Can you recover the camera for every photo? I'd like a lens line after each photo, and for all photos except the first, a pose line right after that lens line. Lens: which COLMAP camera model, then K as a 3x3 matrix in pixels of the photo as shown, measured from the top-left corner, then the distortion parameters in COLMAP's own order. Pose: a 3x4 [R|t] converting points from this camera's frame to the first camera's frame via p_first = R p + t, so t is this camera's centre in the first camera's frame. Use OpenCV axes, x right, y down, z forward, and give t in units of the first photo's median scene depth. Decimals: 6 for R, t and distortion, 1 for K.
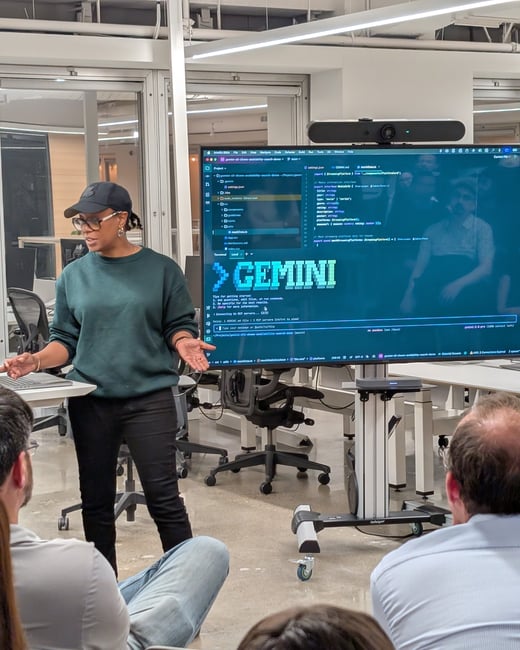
lens RADIAL K [[1458.4, 0, 260.0], [0, 1458.4, 325.0], [0, 0, 1]] dist [0.069272, -0.076047]
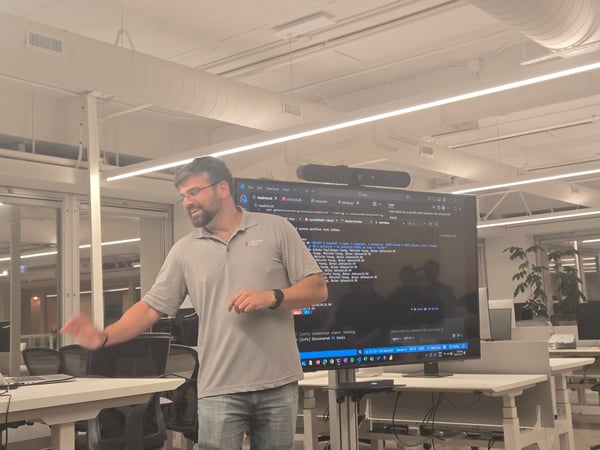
lens RADIAL K [[808.3, 0, 300.0], [0, 808.3, 225.0], [0, 0, 1]] dist [0.015962, -0.003207]
pose [[0.952601, 0.012996, 0.303944, -0.102794], [0.053609, 0.976282, -0.209761, 0.030111], [-0.299461, 0.216113, 0.929311, 0.235368]]
